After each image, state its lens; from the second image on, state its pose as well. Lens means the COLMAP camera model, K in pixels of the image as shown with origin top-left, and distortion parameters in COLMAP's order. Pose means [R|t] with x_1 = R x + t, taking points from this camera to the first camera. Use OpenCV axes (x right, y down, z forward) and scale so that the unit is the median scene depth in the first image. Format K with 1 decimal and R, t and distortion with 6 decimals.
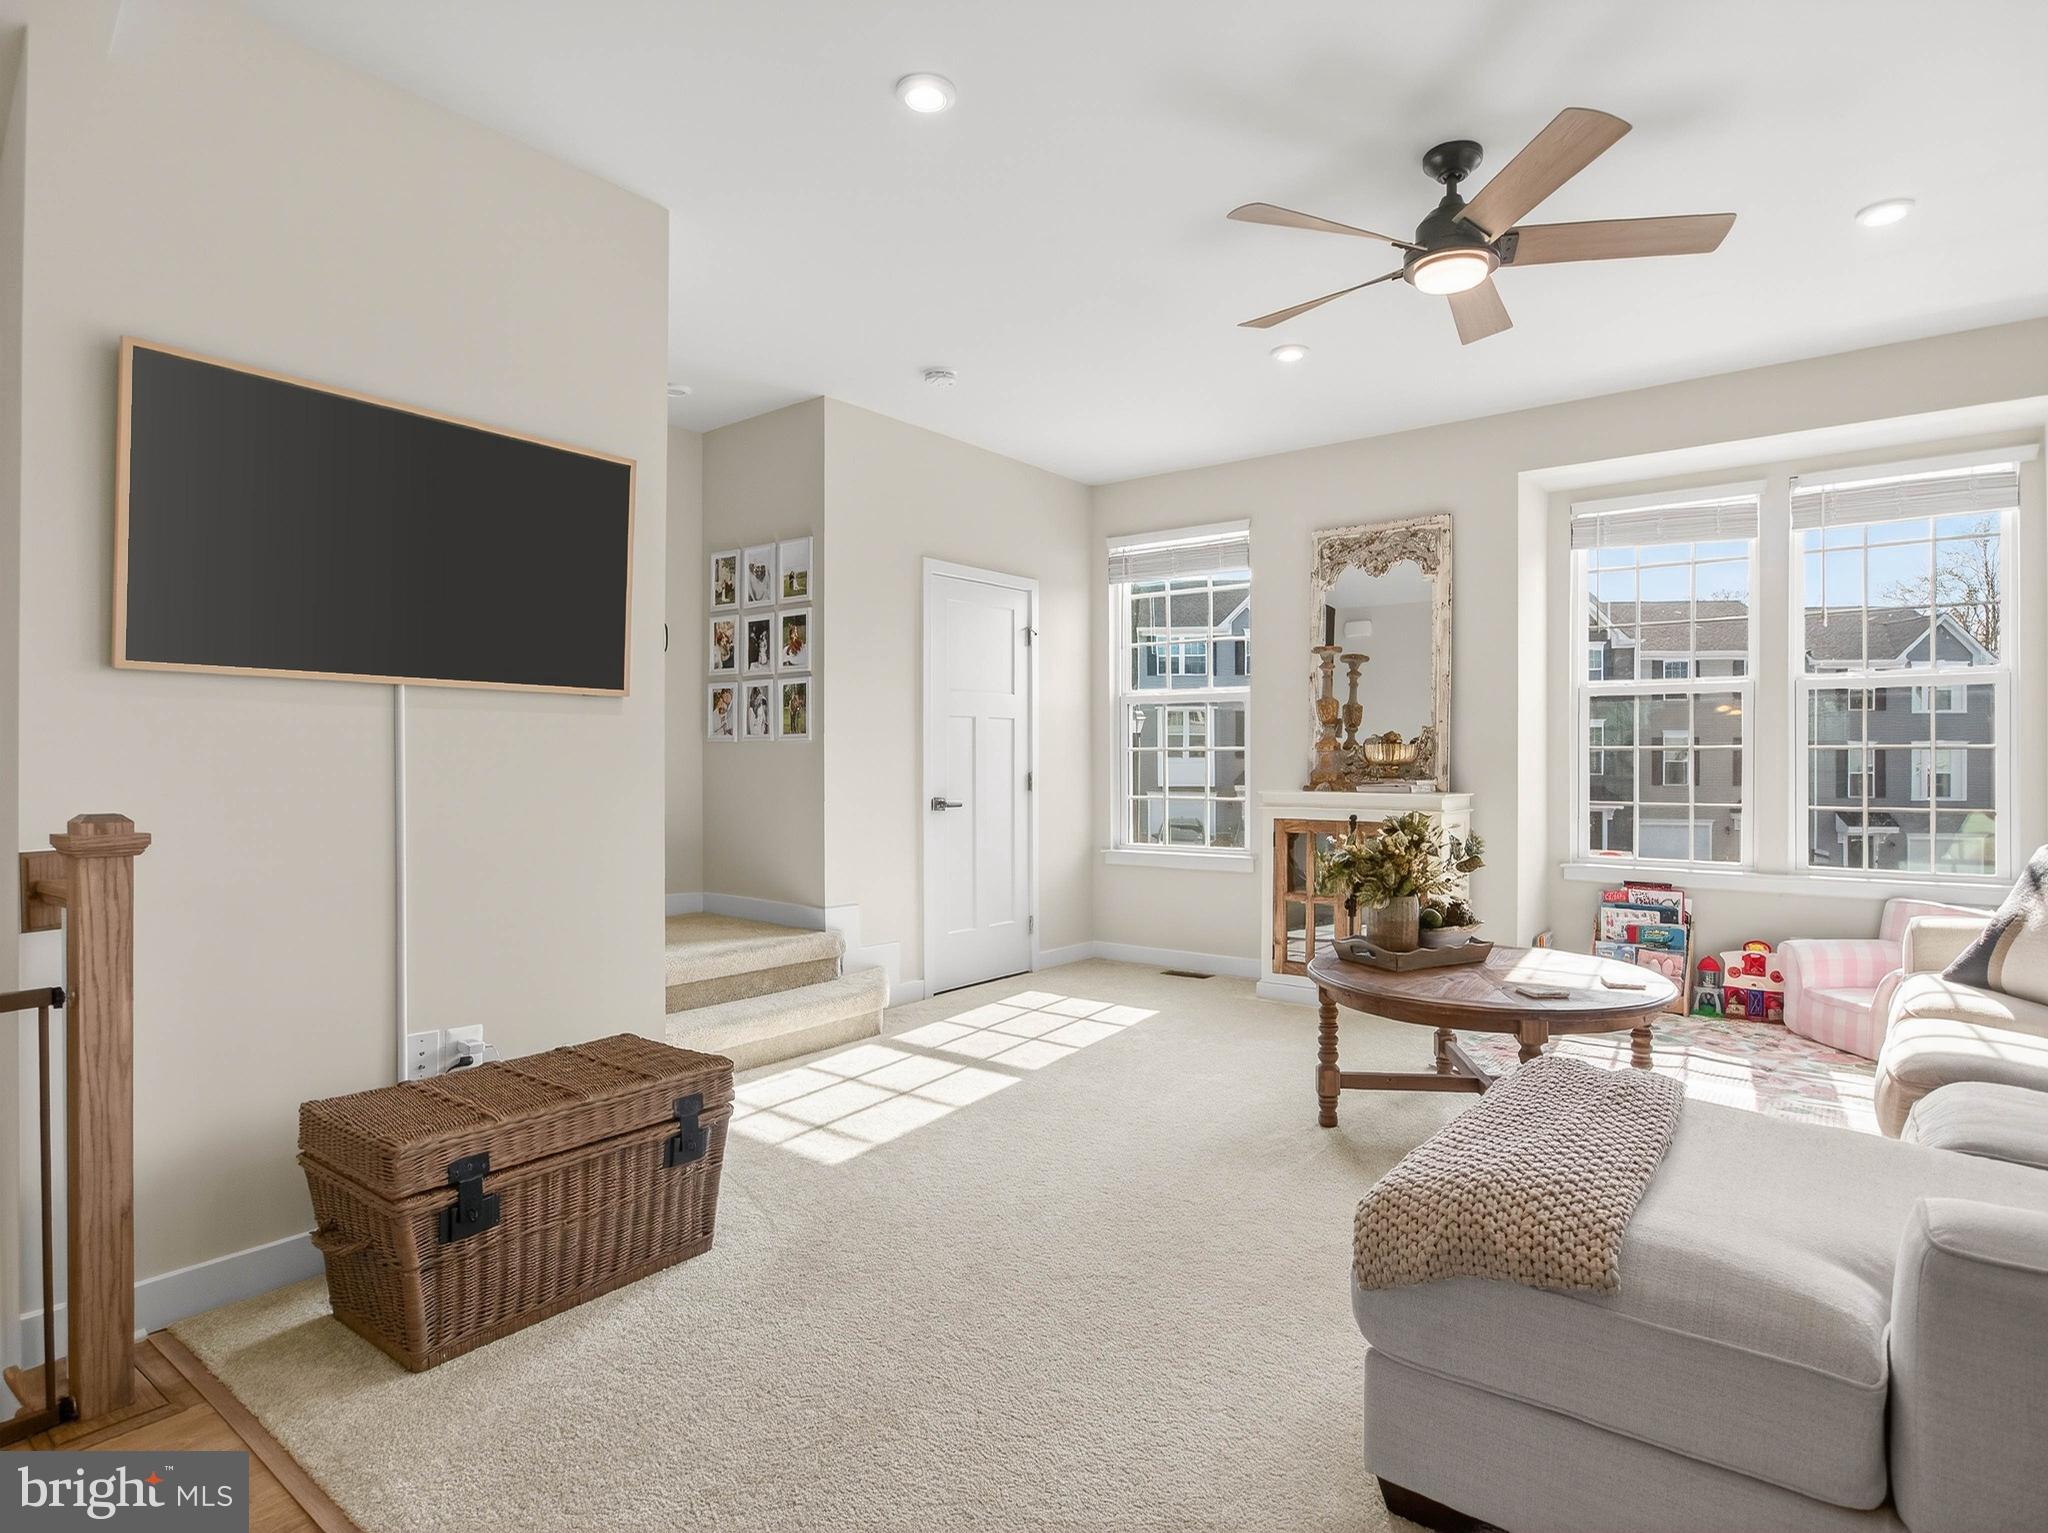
lens RADIAL K [[1050.6, 0, 1016.9], [0, 1050.6, 759.5], [0, 0, 1]] dist [-0.031607, 0.002869]
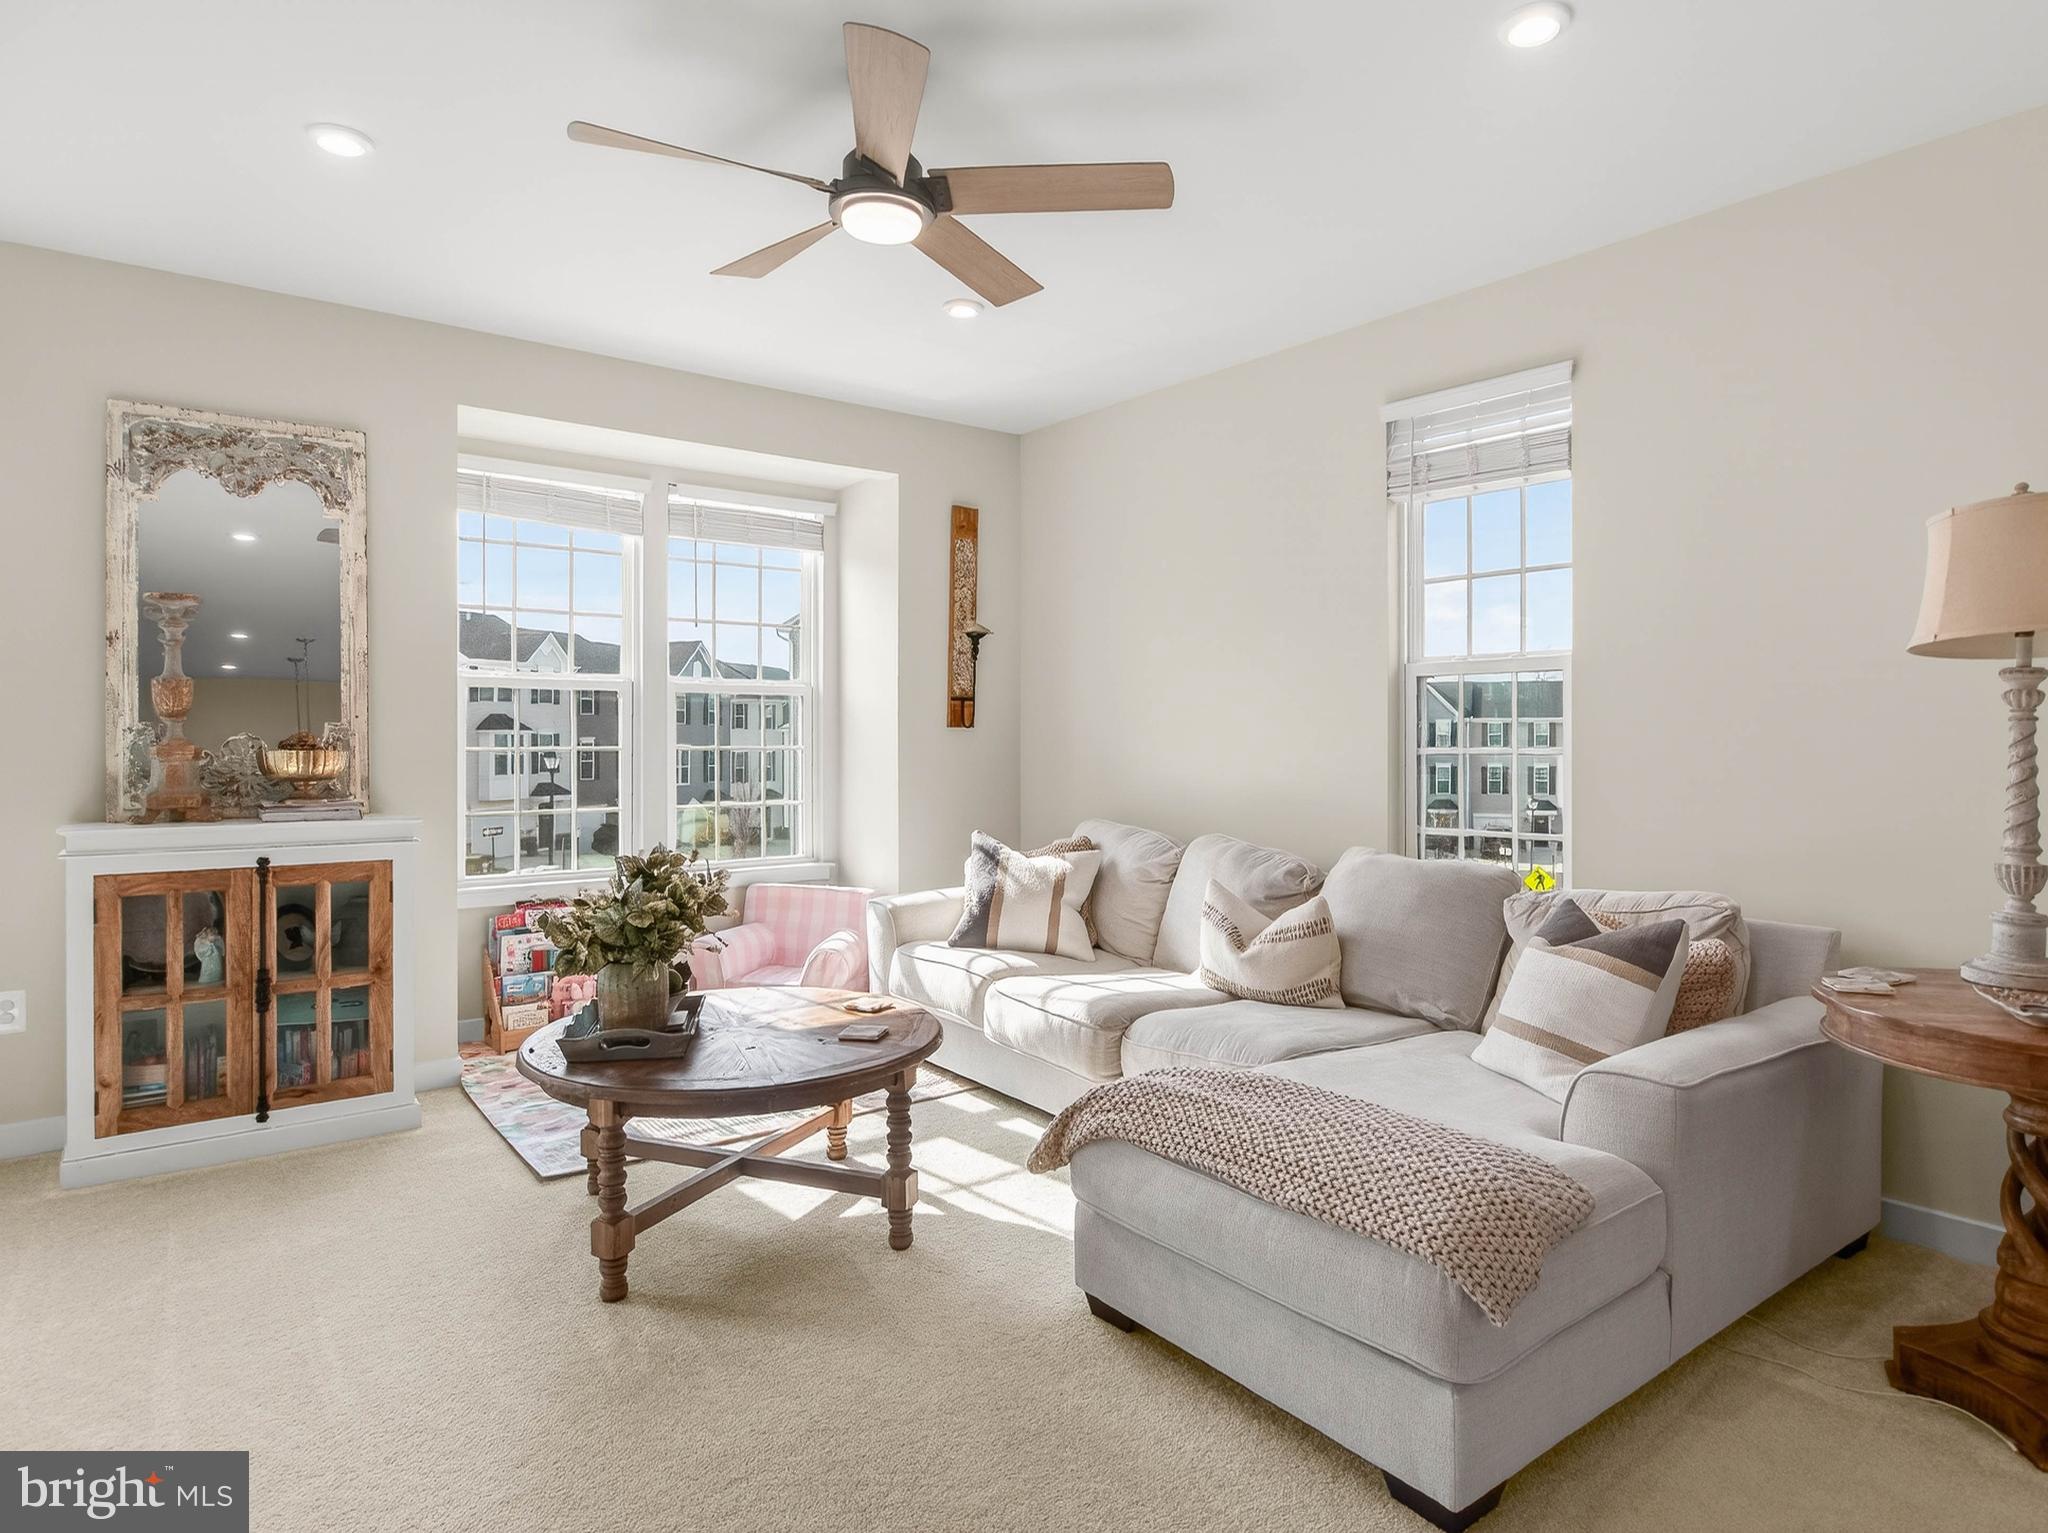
lens RADIAL K [[1208.7, 0, 950.6], [0, 1208.7, 738.3], [0, 0, 1]] dist [-0.038359, 0.003300]
pose [[0.236401, -0.004713, 0.971644, -0.324405], [0.003023, 0.999987, 0.004115, -0.025285], [-0.971651, 0.001964, 0.236412, 0.430939]]
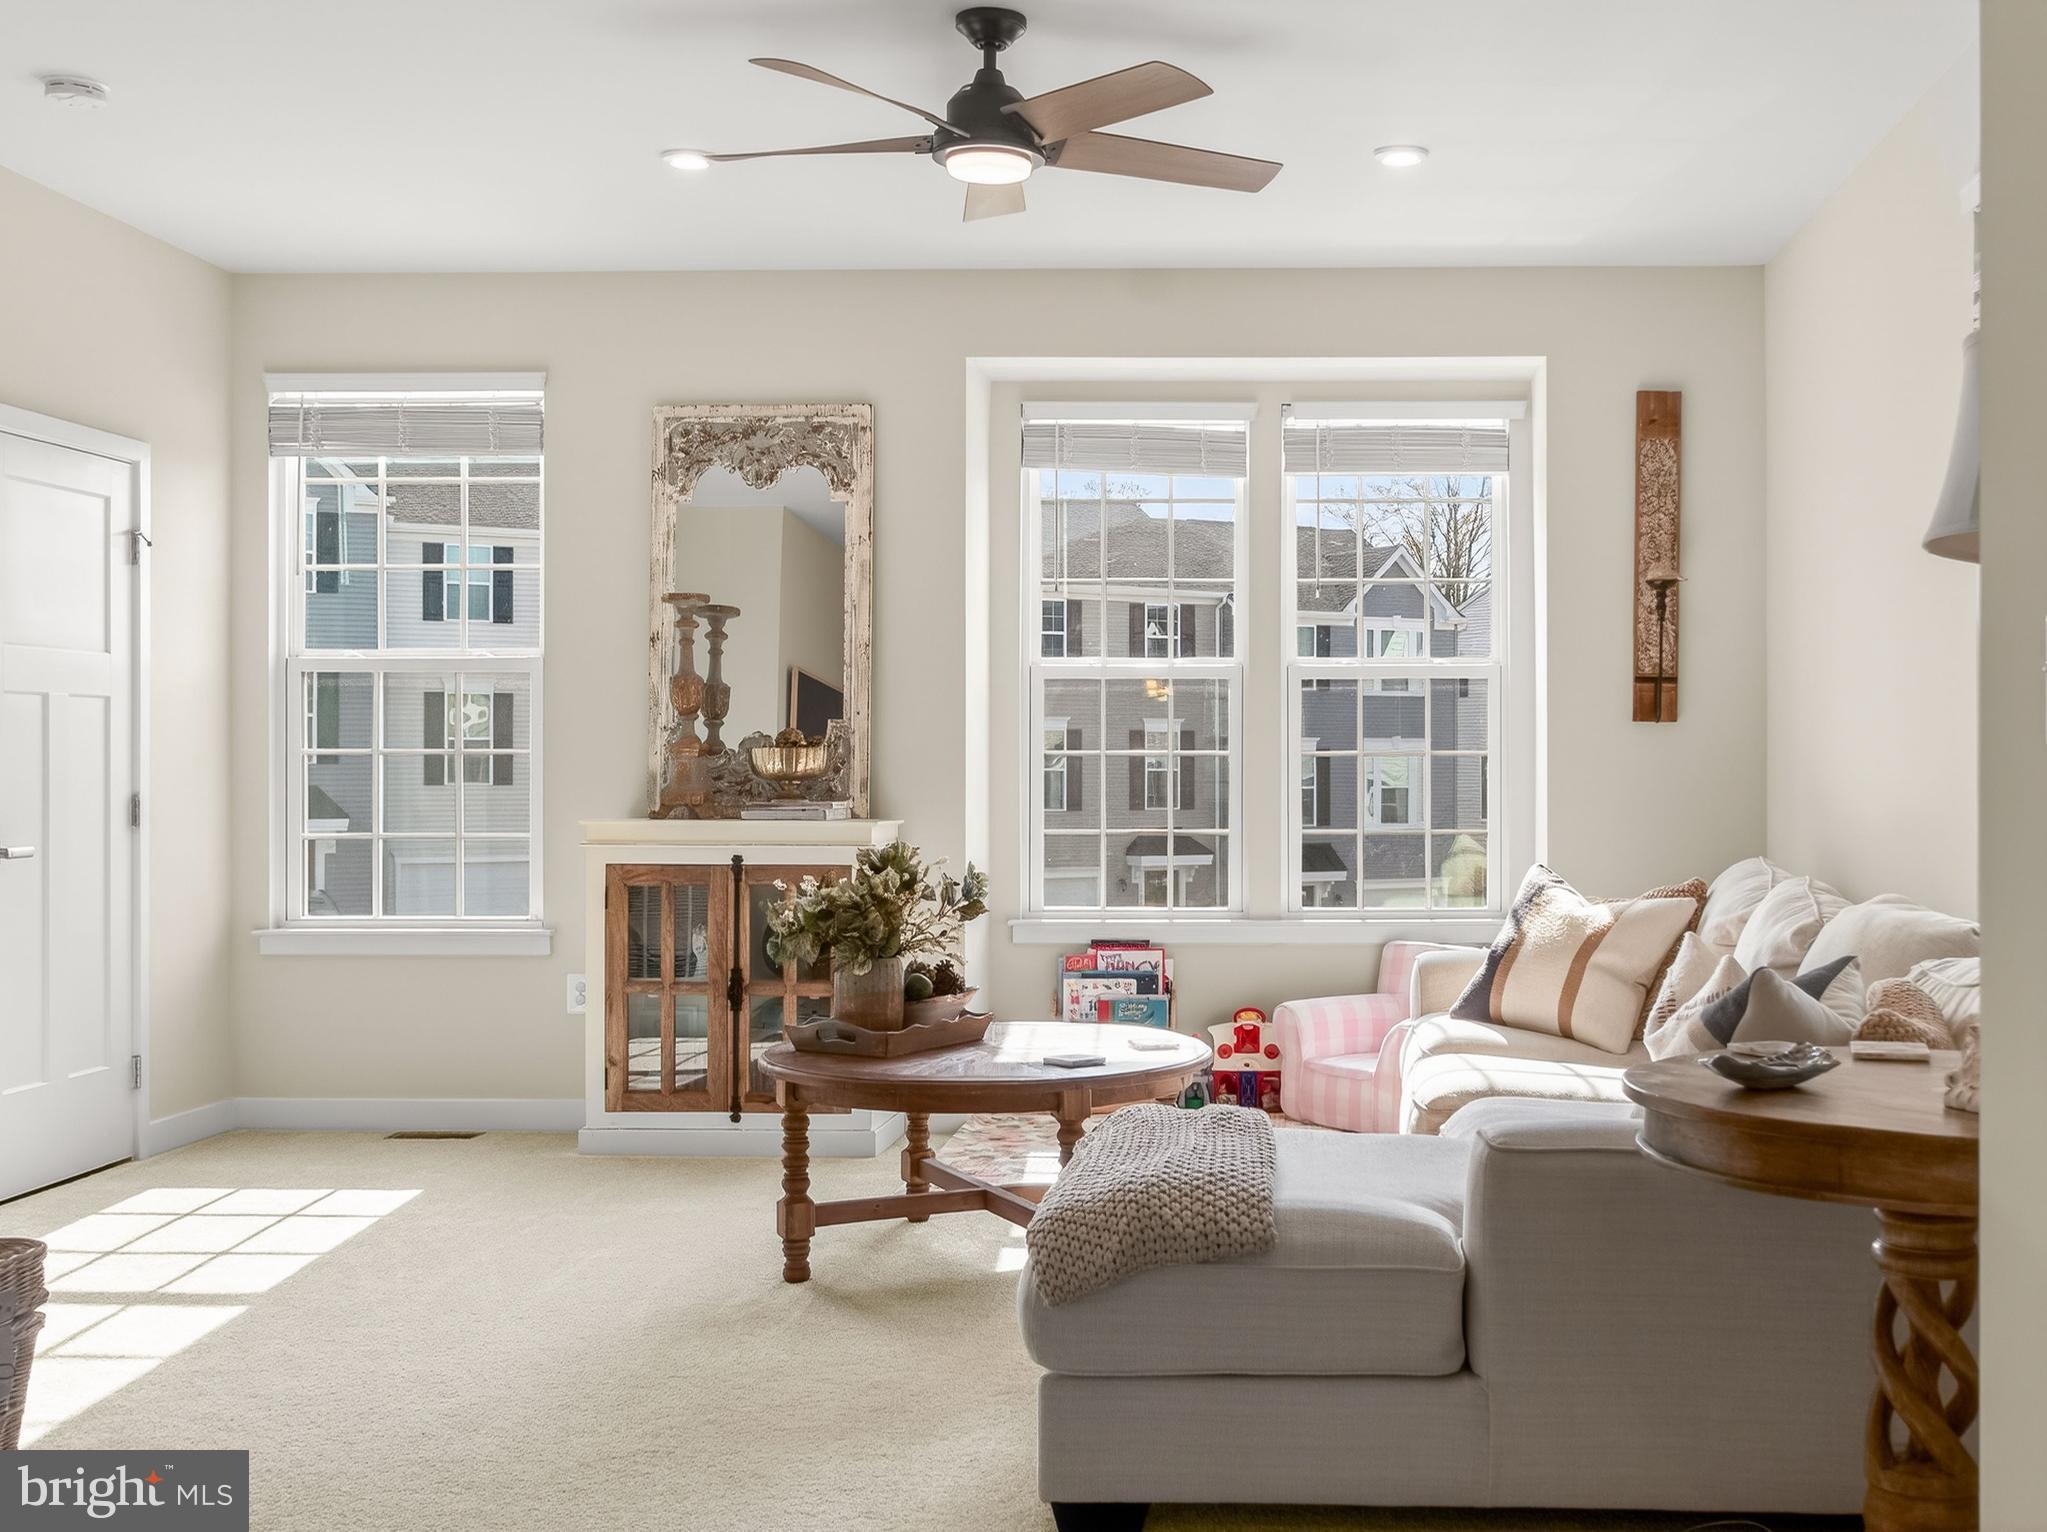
lens RADIAL K [[2250.1, 0, 1019.7], [0, 2250.1, 749.8], [0, 0, 1]] dist [-0.178113, 0.000000]
pose [[0.839690, 0.003447, 0.543055, -0.307750], [0.000594, 0.999973, -0.007267, -0.002601], [-0.543066, 0.006425, 0.839666, -0.282156]]
